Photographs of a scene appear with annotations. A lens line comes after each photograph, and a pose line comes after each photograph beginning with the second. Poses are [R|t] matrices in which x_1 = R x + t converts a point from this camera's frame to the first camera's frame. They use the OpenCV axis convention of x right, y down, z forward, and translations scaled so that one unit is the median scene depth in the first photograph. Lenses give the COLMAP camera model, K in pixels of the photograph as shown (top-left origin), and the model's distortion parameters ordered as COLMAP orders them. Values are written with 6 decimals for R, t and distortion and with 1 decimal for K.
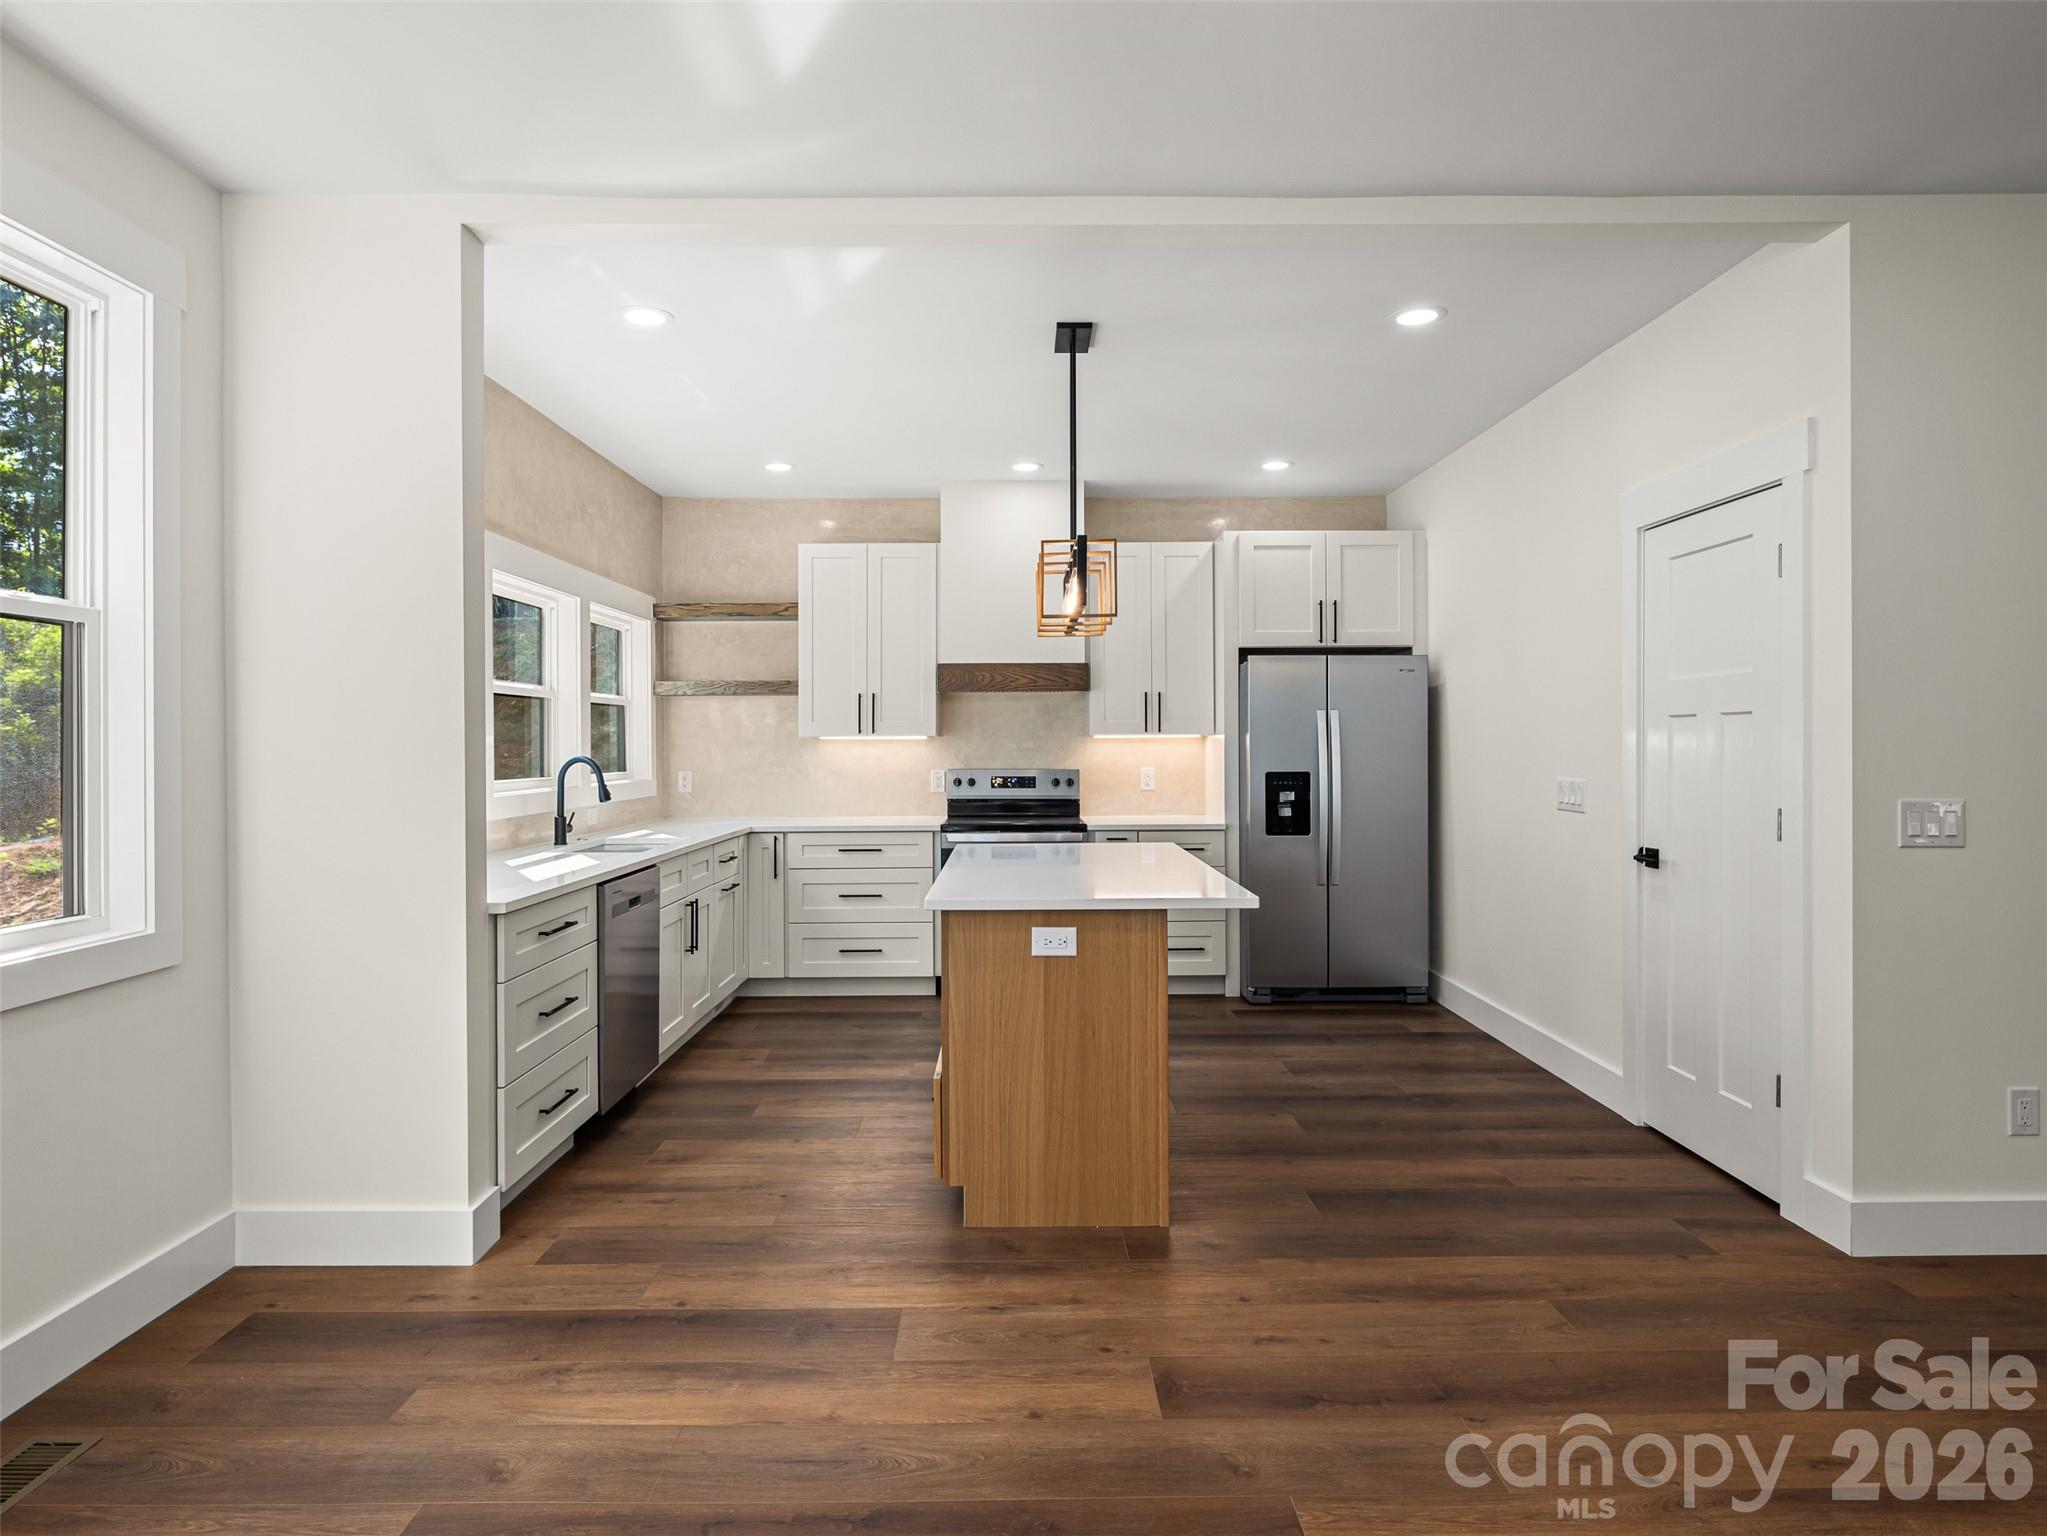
lens RADIAL K [[1120.6, 0, 1023.6], [0, 1120.6, 742.7], [0, 0, 1]] dist [0.006250, -0.003860]
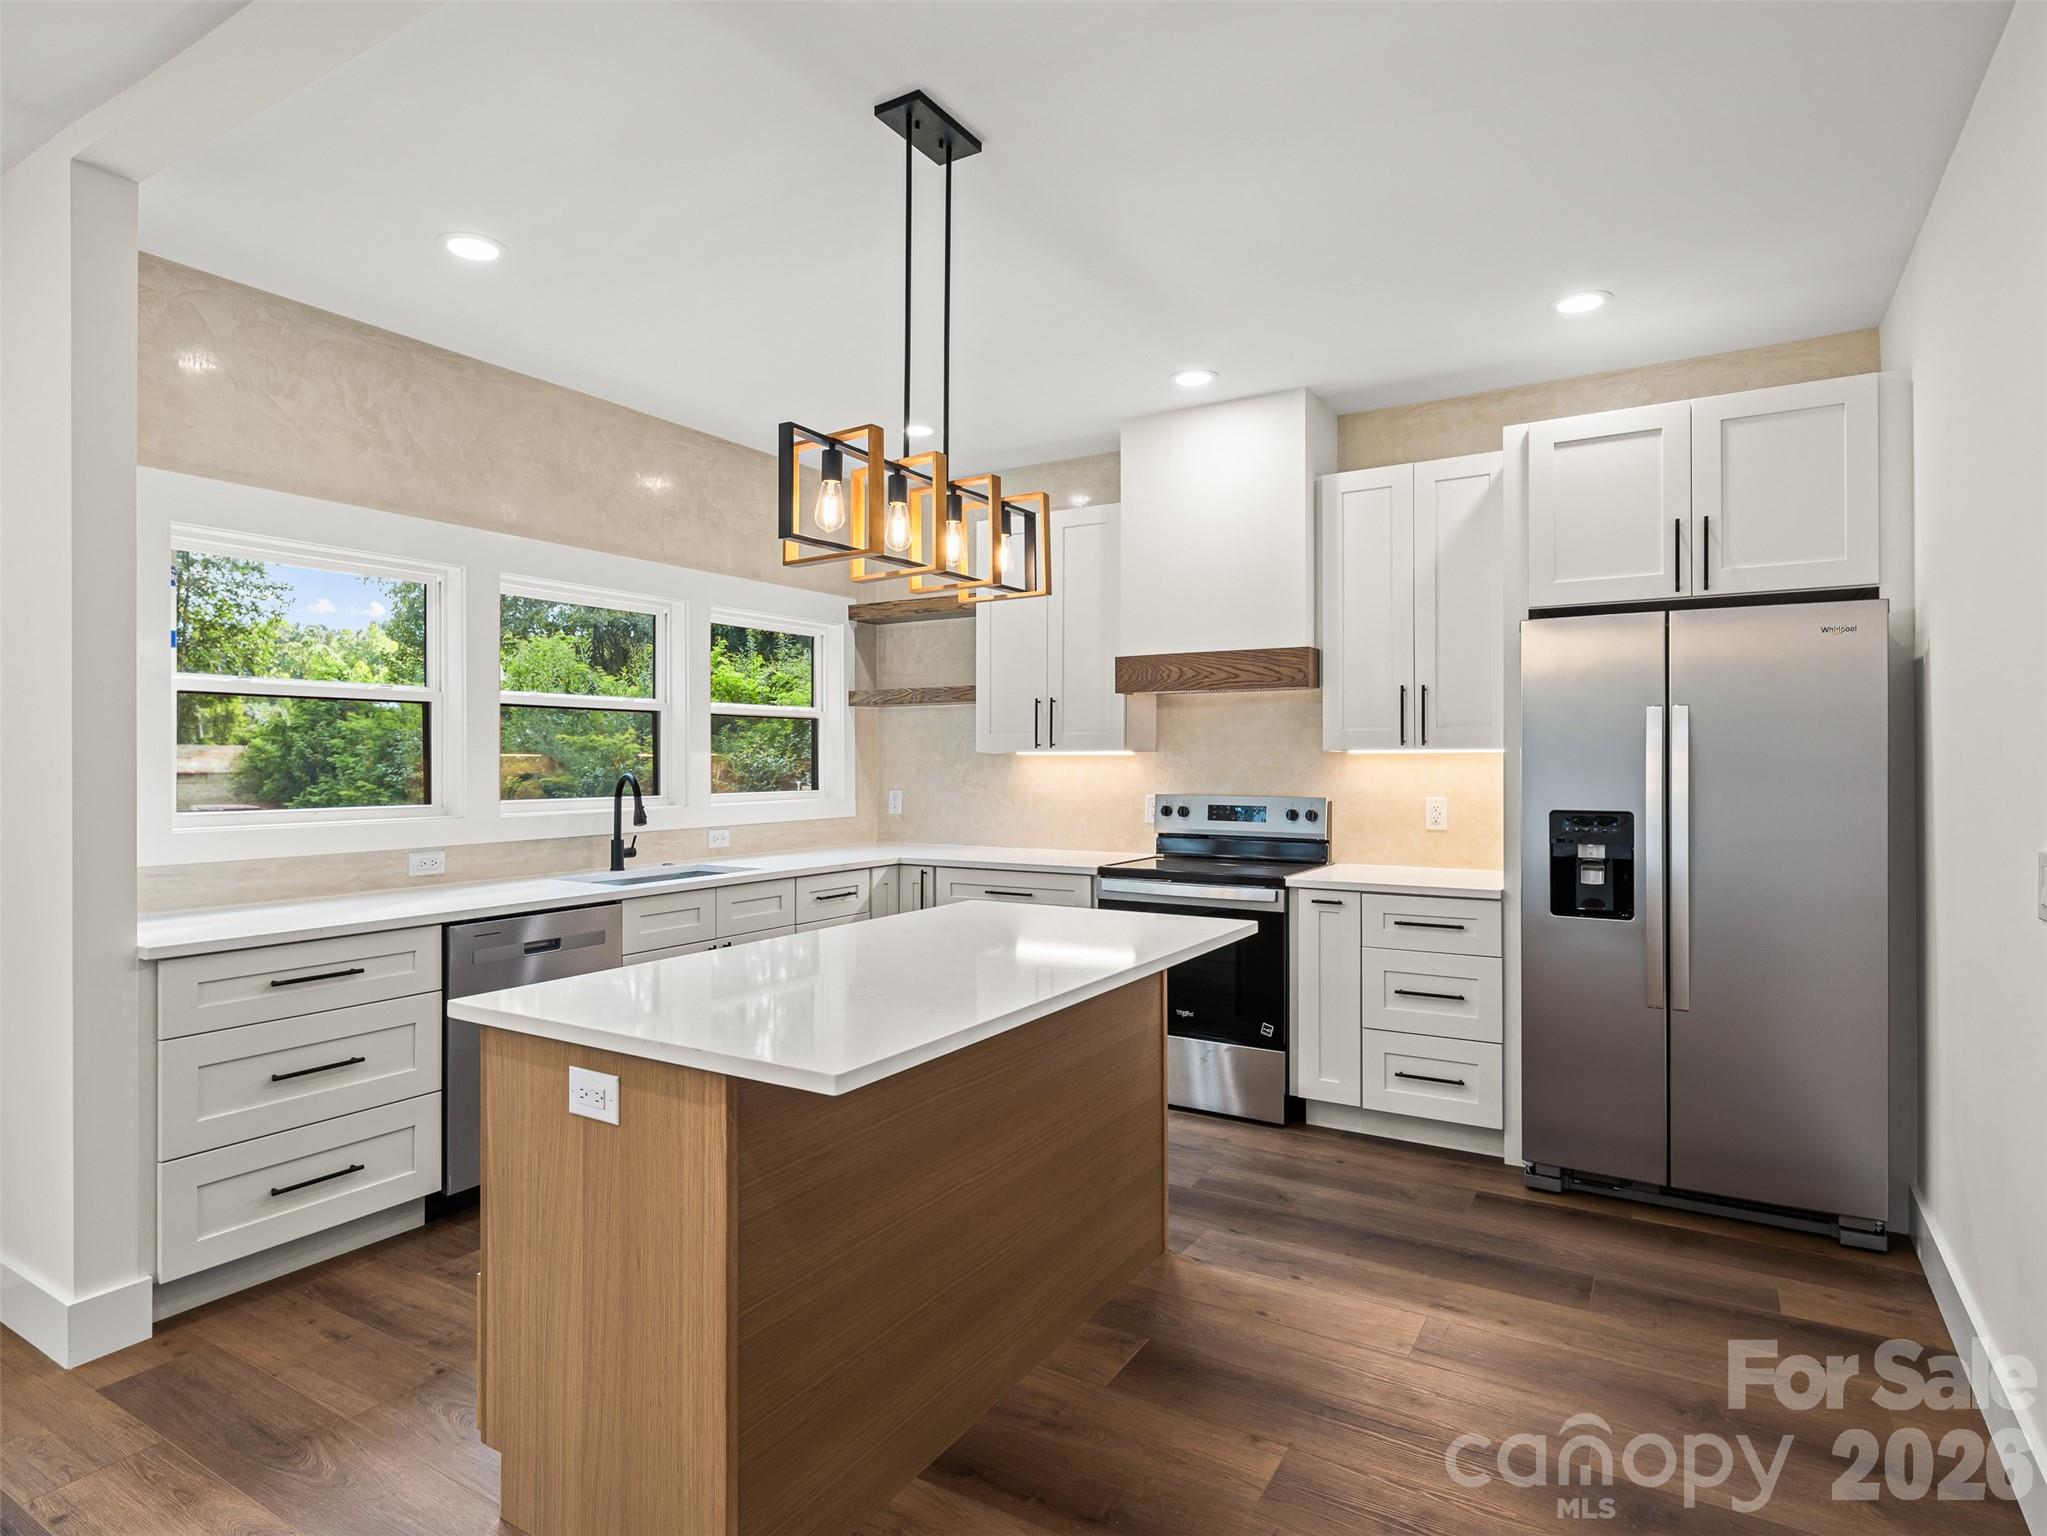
lens RADIAL K [[1120.6, 0, 1019.1], [0, 1120.6, 757.5], [0, 0, 1]] dist [0.006250, -0.003860]
pose [[0.850245, 0.002759, -0.526380, 0.281940], [-0.002685, 0.999996, 0.000904, -0.002145], [0.526380, 0.000645, 0.850249, 0.320466]]
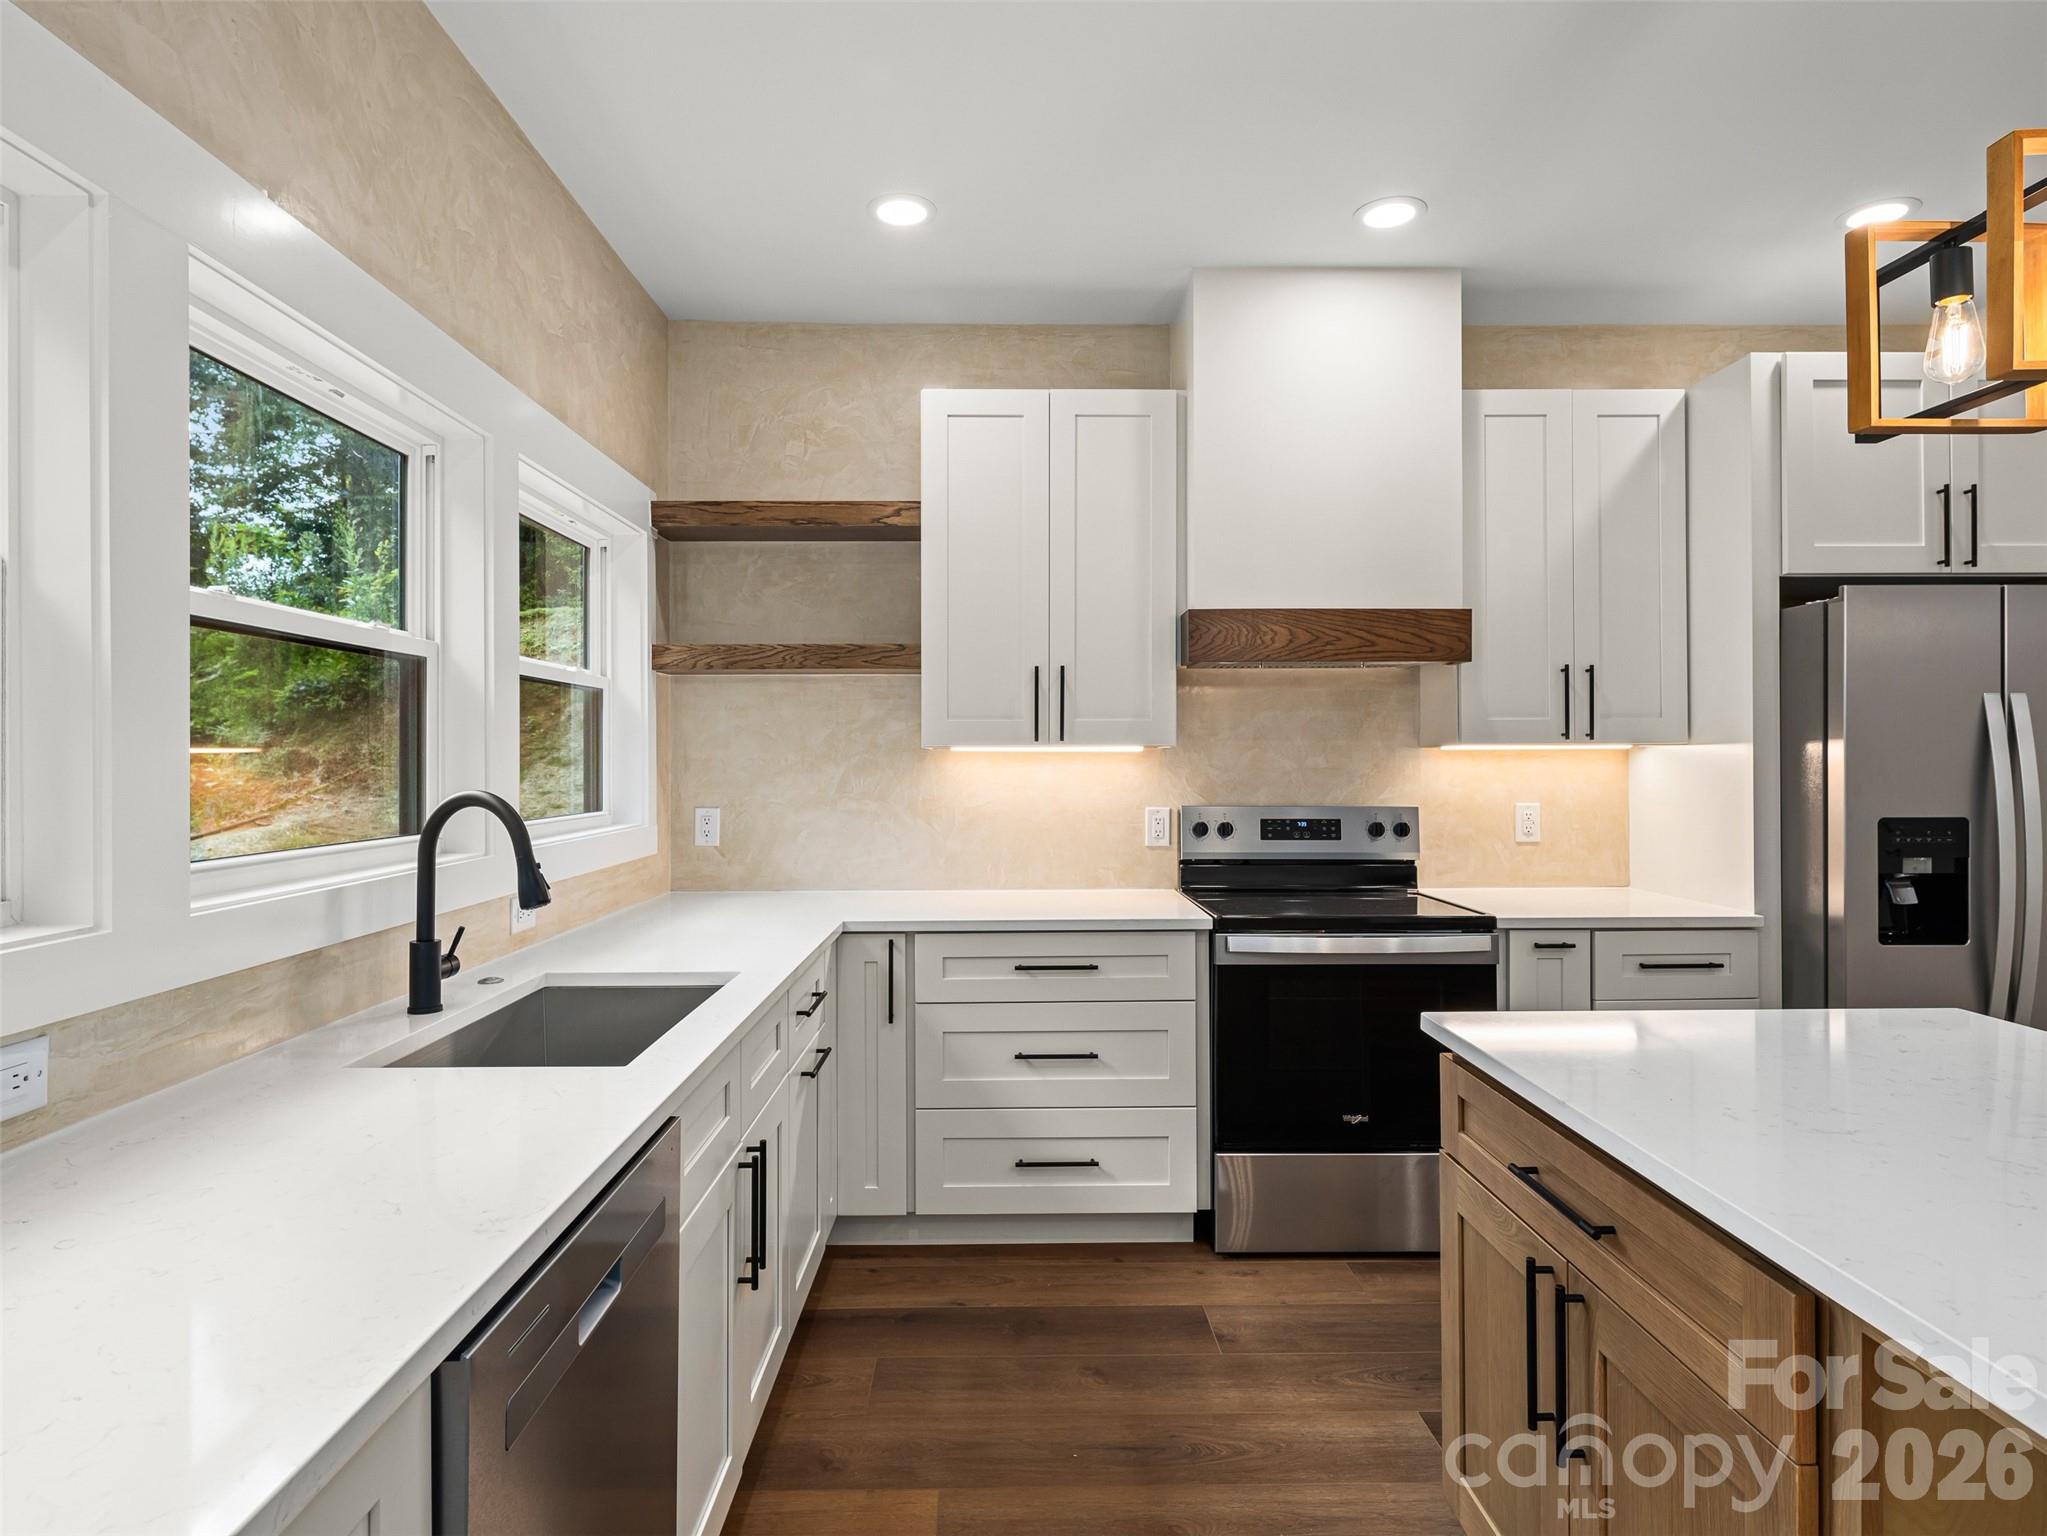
lens RADIAL K [[1120.6, 0, 1022.9], [0, 1120.6, 754.6], [0, 0, 1]] dist [0.006250, -0.003860]
pose [[0.999977, 0.001508, 0.006604, -0.163759], [-0.001492, 0.999996, -0.002434, -0.000358], [-0.006608, 0.002424, 0.999975, 0.484501]]
